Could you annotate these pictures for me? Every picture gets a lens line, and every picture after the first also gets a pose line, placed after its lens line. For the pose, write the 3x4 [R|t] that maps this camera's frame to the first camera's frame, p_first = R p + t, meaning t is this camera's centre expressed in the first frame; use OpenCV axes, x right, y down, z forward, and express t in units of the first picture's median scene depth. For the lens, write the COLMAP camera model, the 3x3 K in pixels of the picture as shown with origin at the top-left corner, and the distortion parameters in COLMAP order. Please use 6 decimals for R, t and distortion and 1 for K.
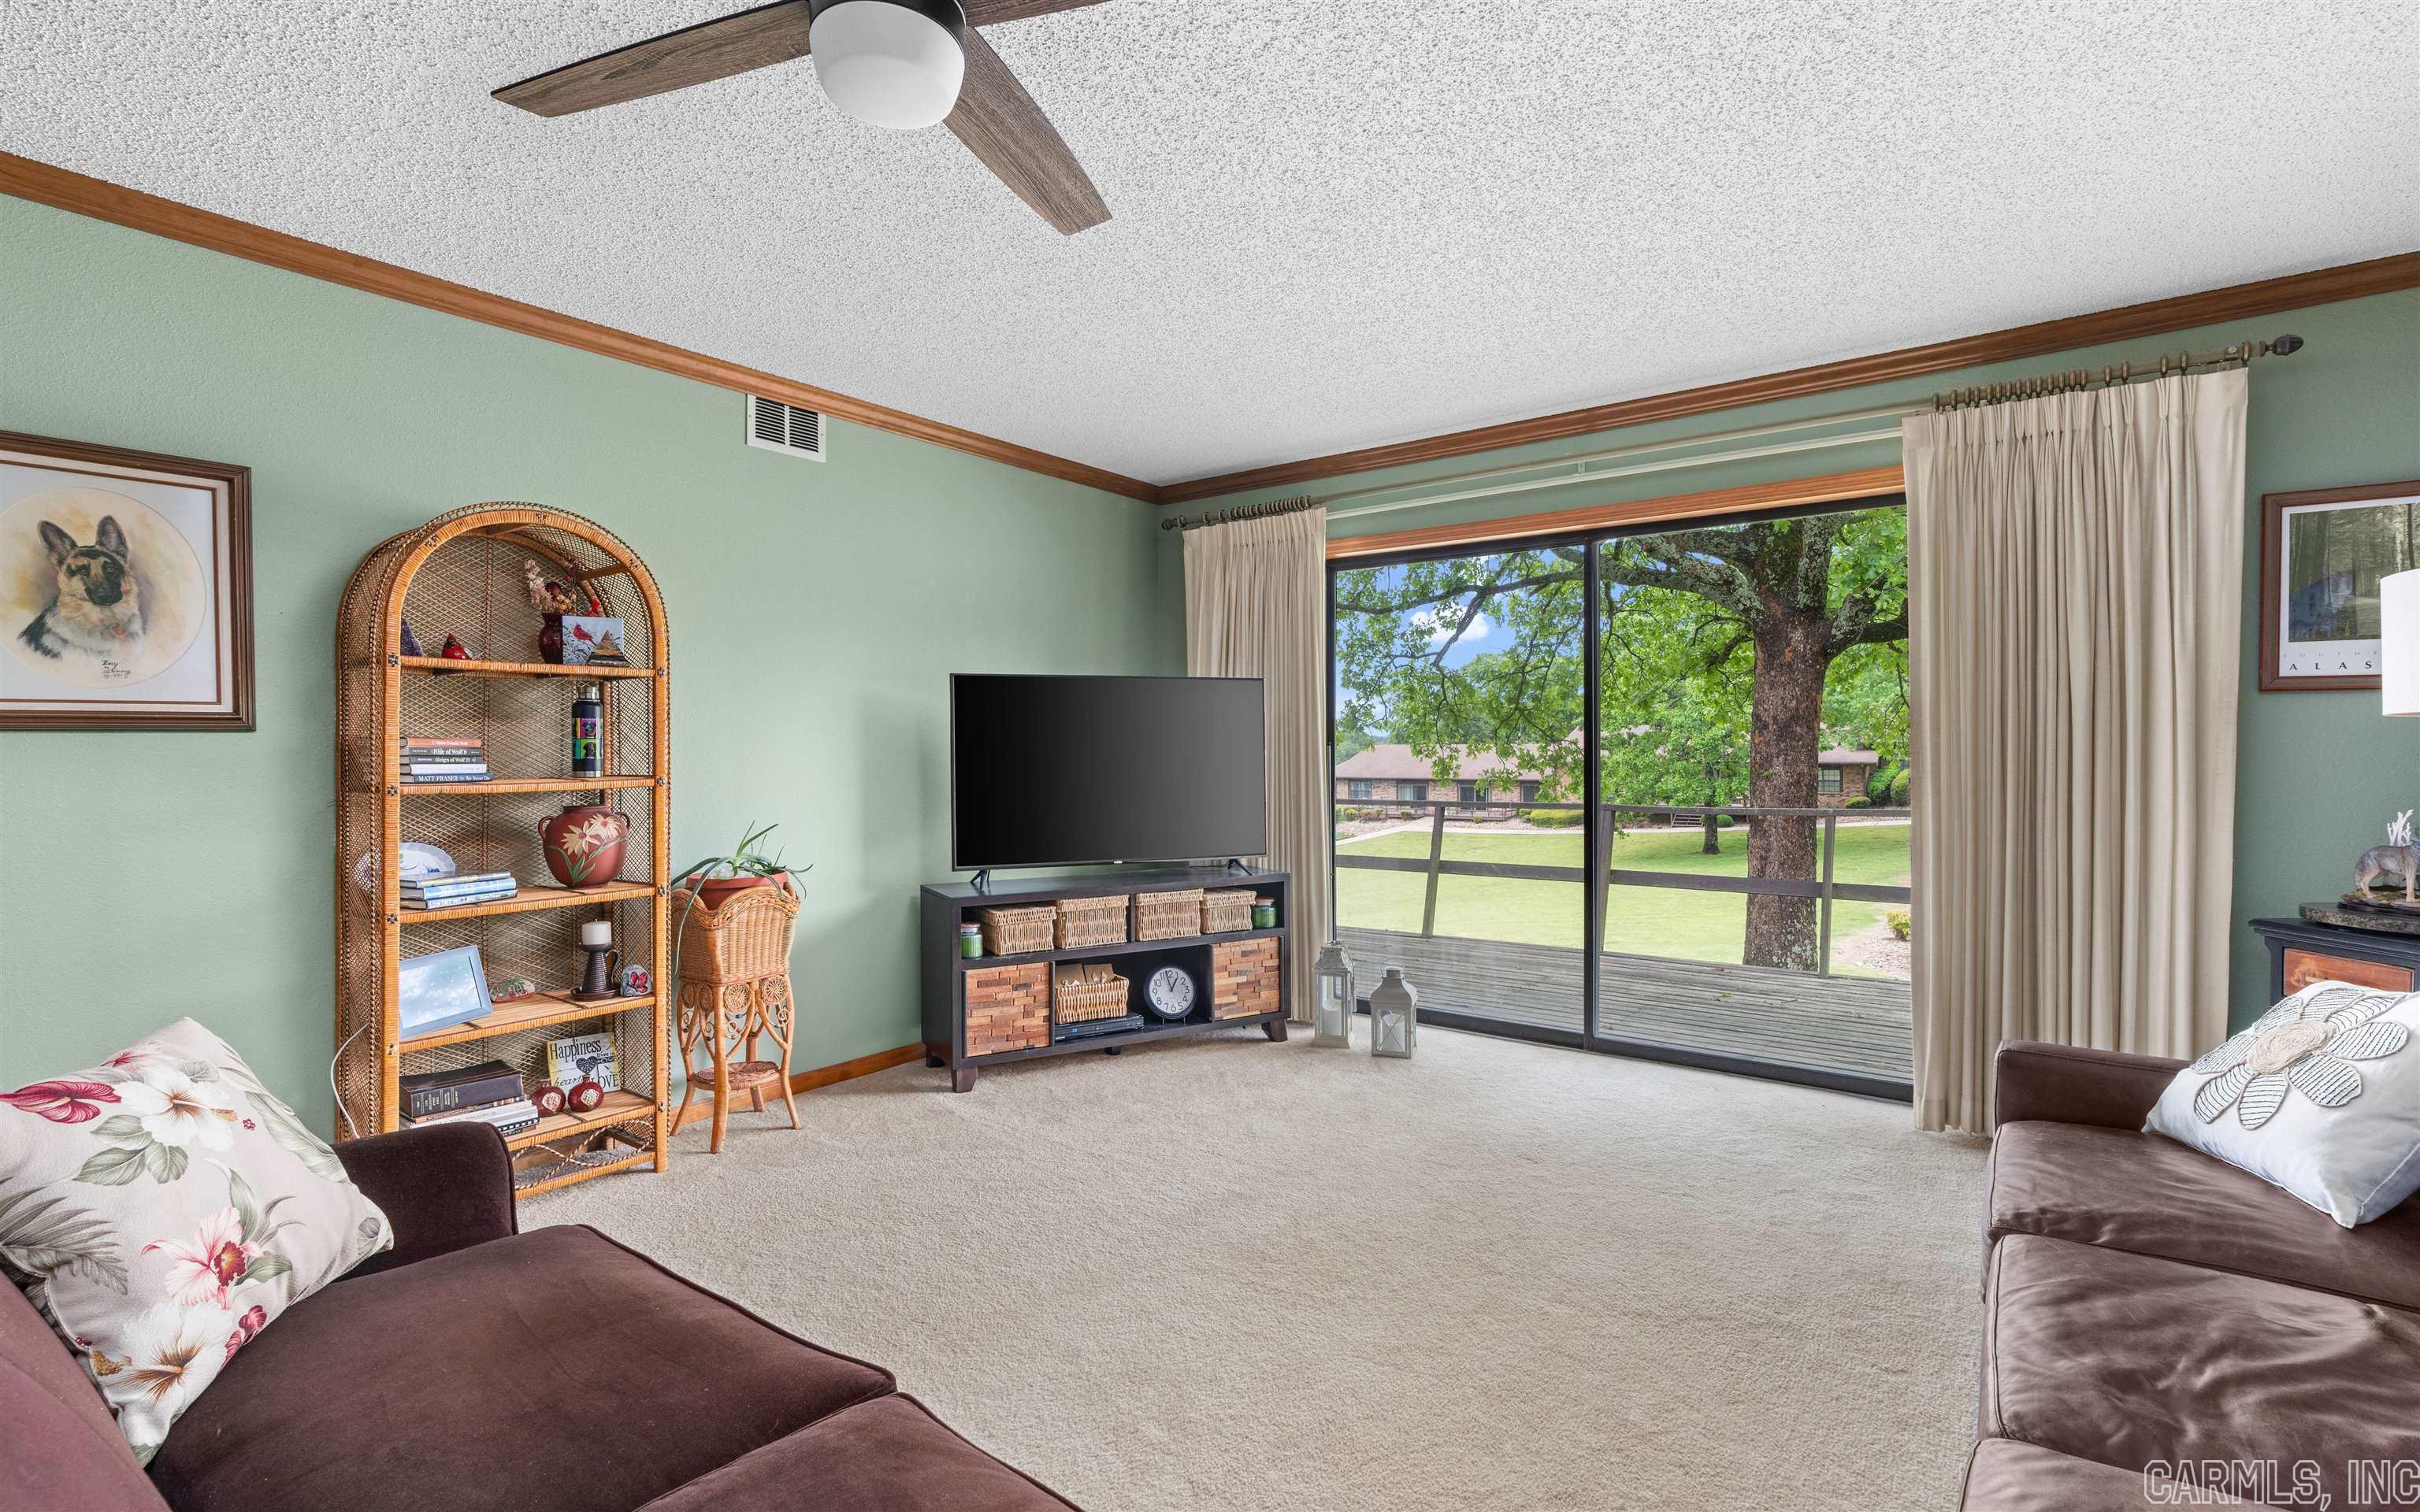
lens RADIAL K [[1098.0, 0, 1218.2], [0, 1098.0, 756.4], [0, 0, 1]] dist [-0.005434, 0.003044]
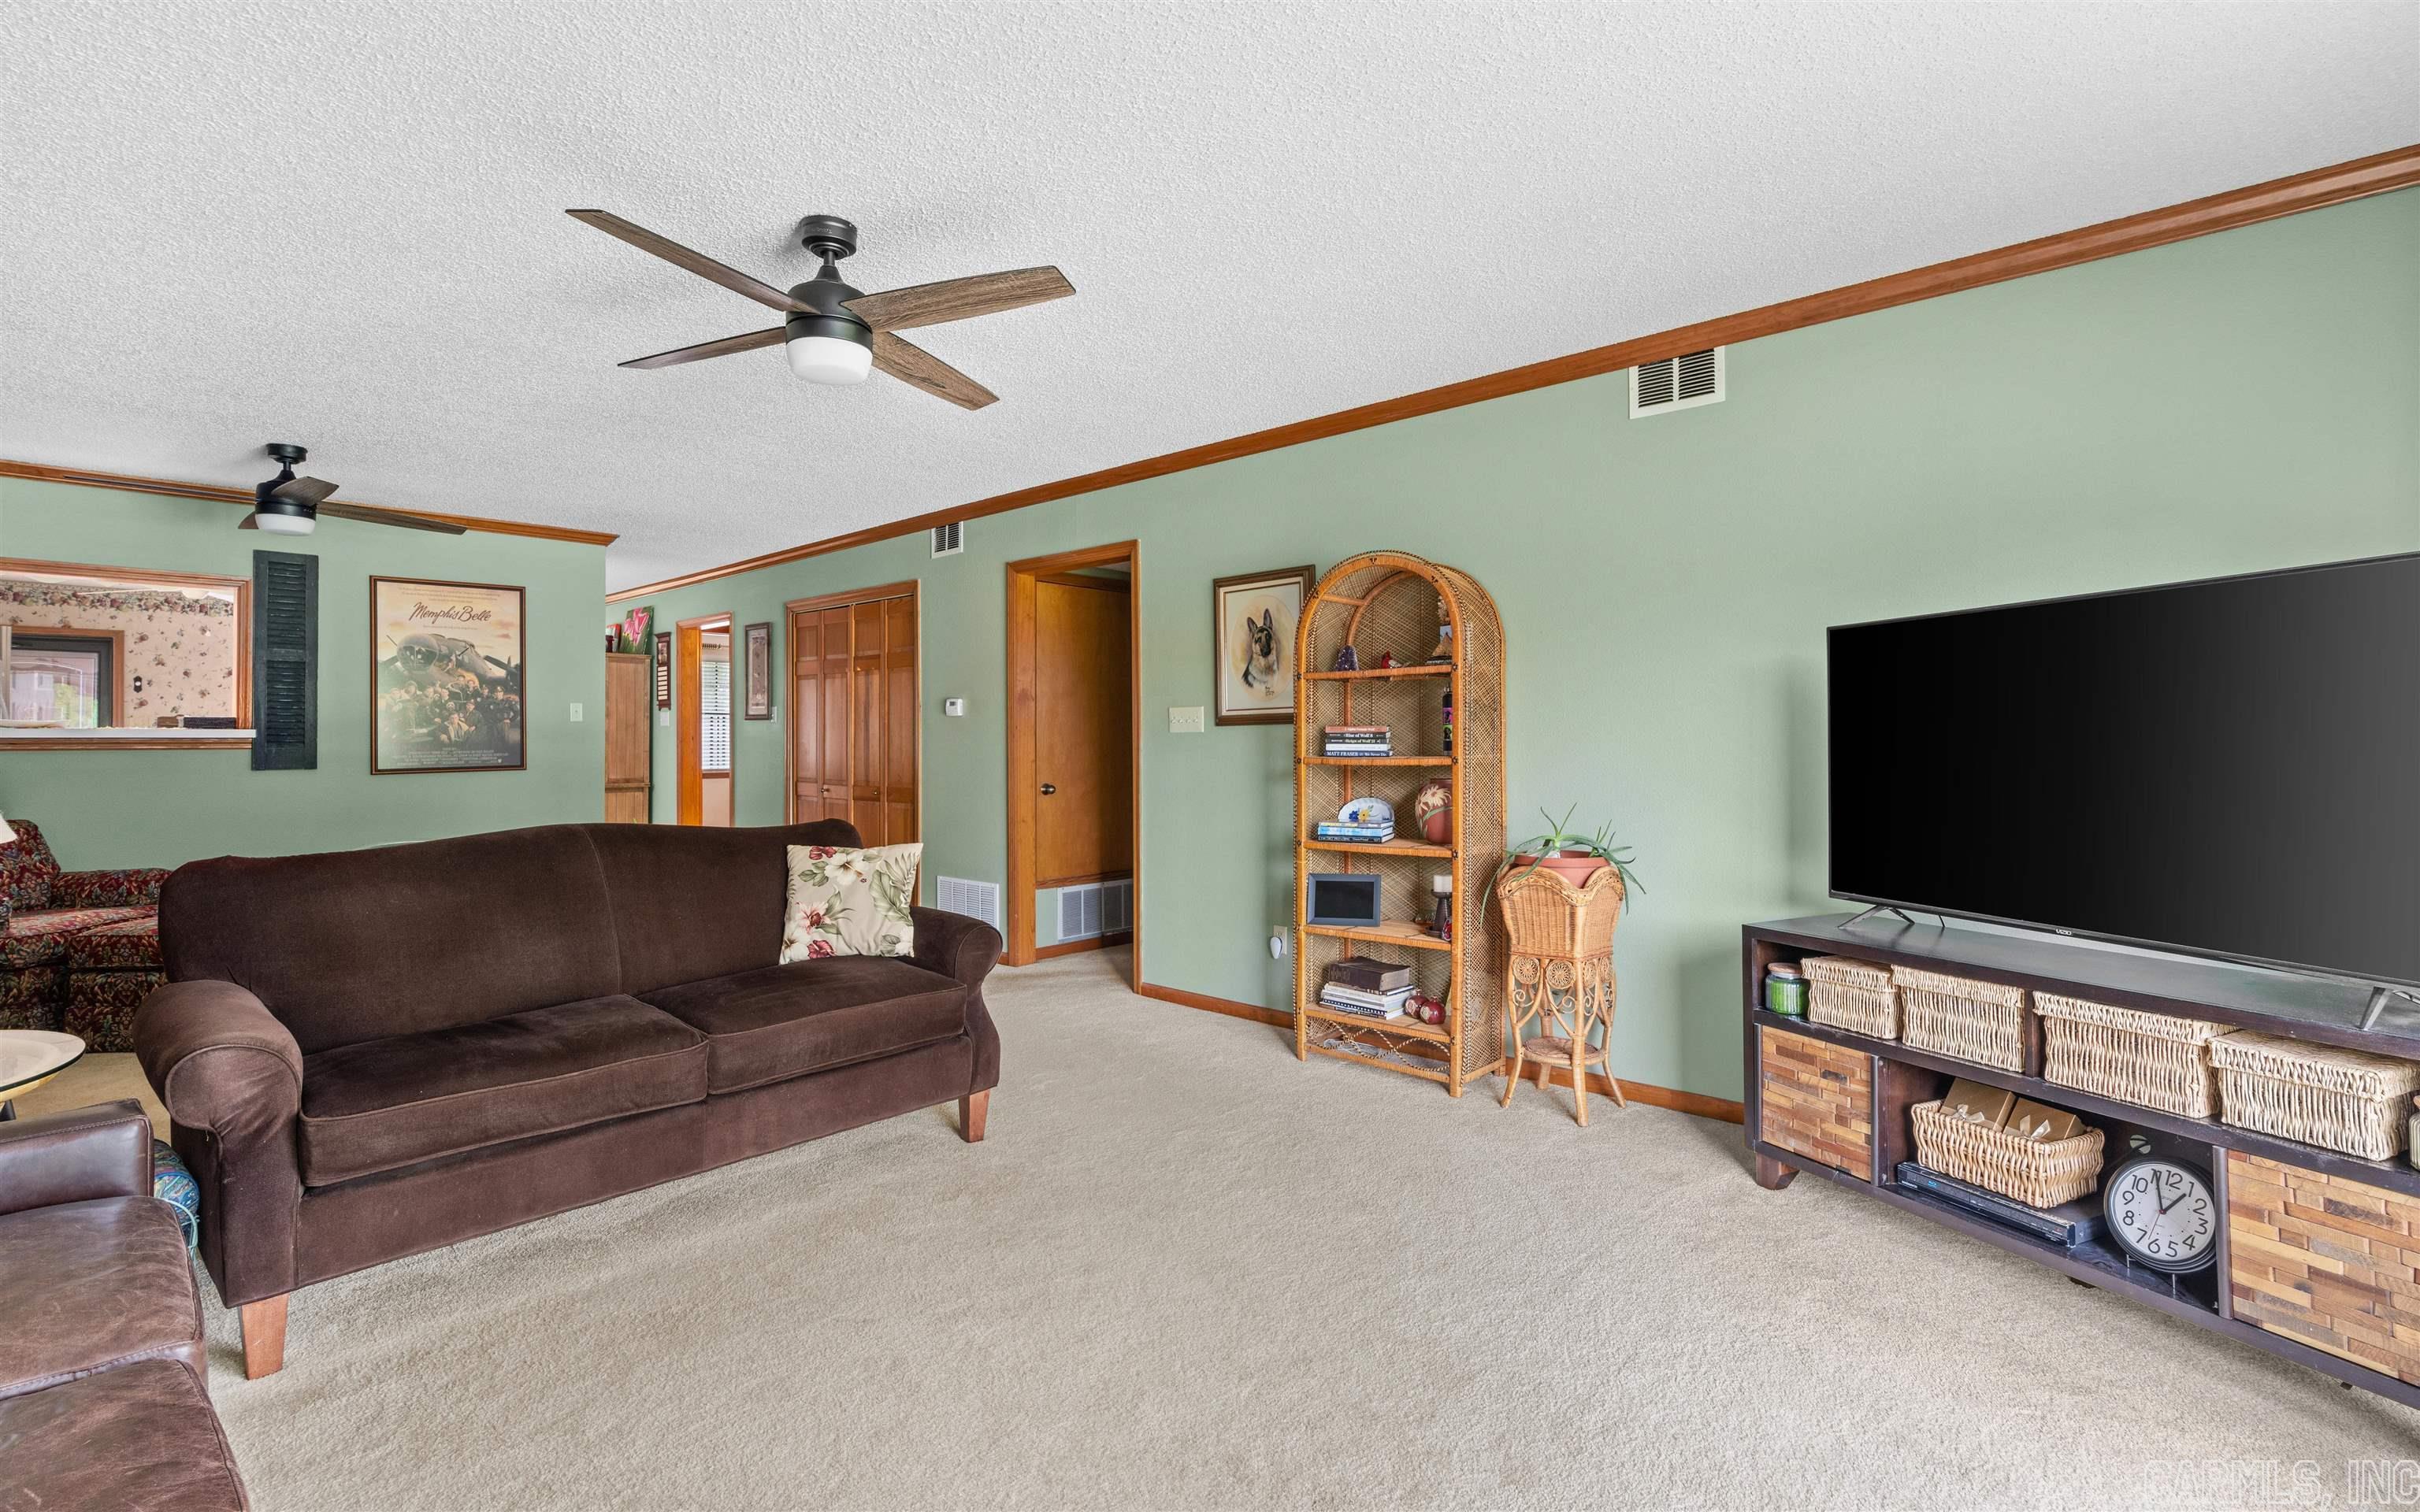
lens RADIAL K [[1098.0, 0, 1218.6], [0, 1098.0, 744.1], [0, 0, 1]] dist [-0.005434, 0.003044]
pose [[-0.077225, 0.005210, -0.997000, 0.522578], [-0.004147, 0.999976, 0.005547, -0.000024], [0.997005, 0.004563, -0.077202, 0.655394]]
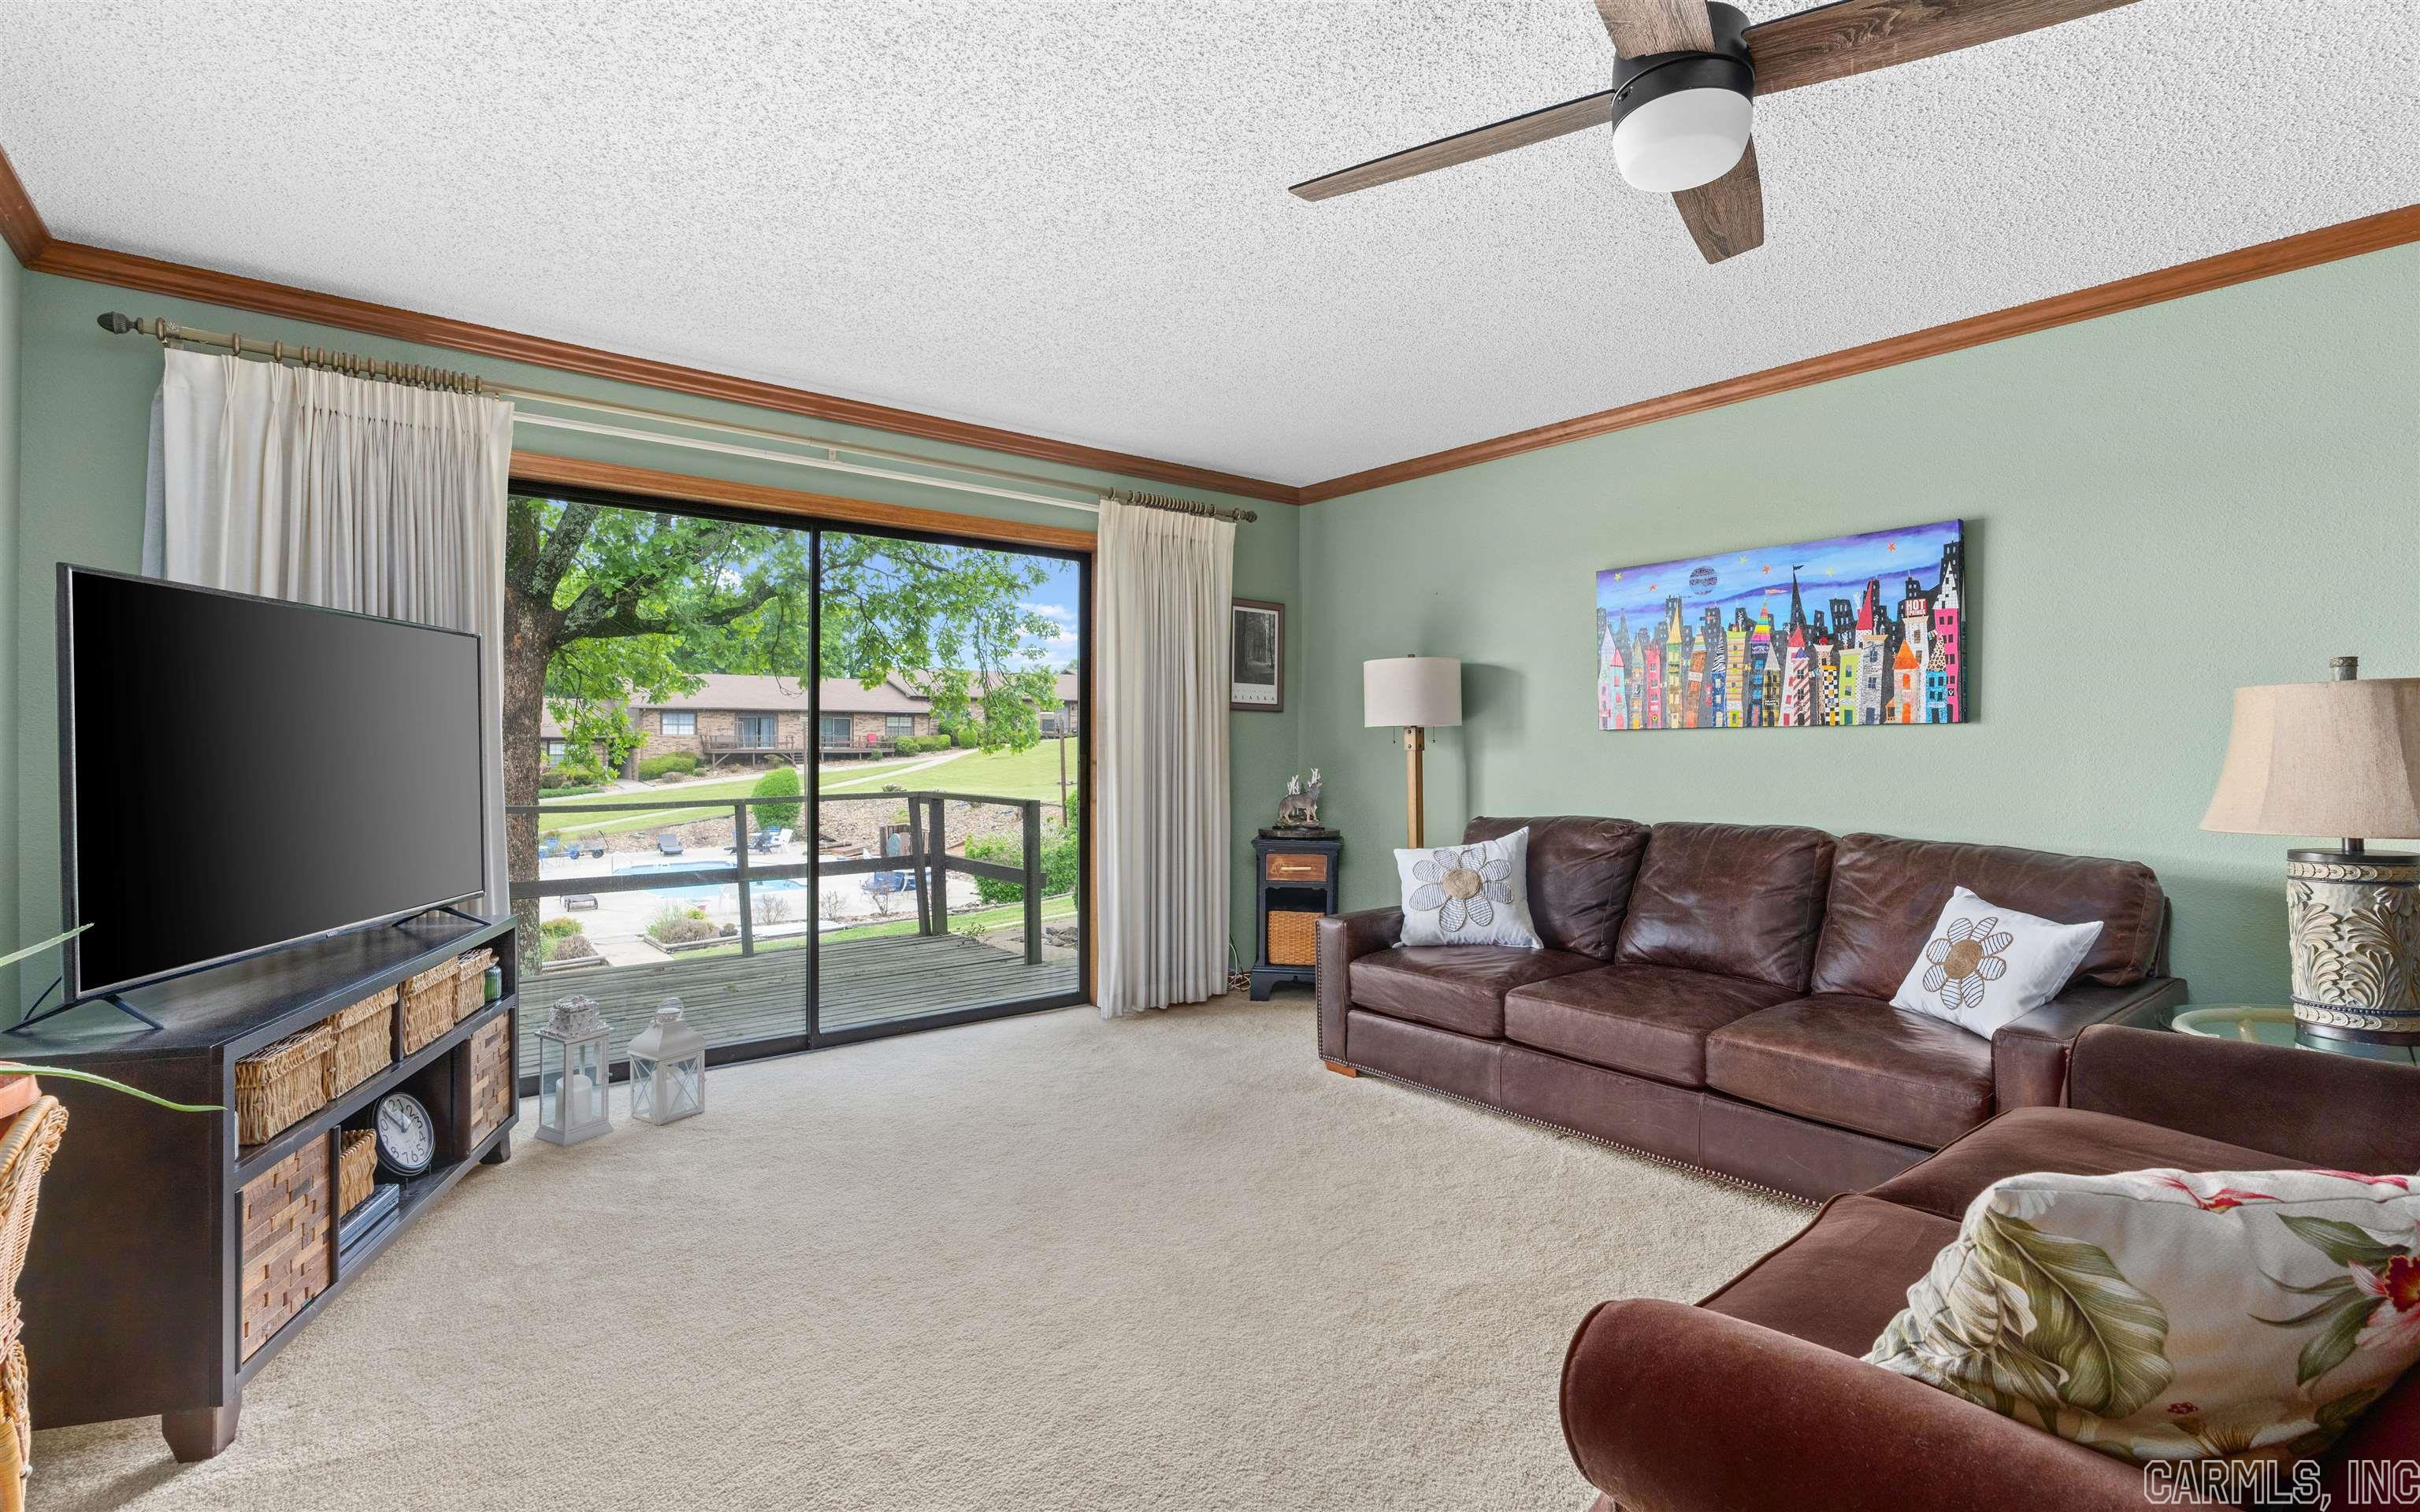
lens RADIAL K [[1098.0, 0, 1206.3], [0, 1098.0, 746.4], [0, 0, 1]] dist [-0.005434, 0.003044]
pose [[0.253538, -0.001499, 0.967324, -0.562285], [0.005280, 0.999986, 0.000166, 0.000584], [-0.967311, 0.005065, 0.253543, 0.444731]]
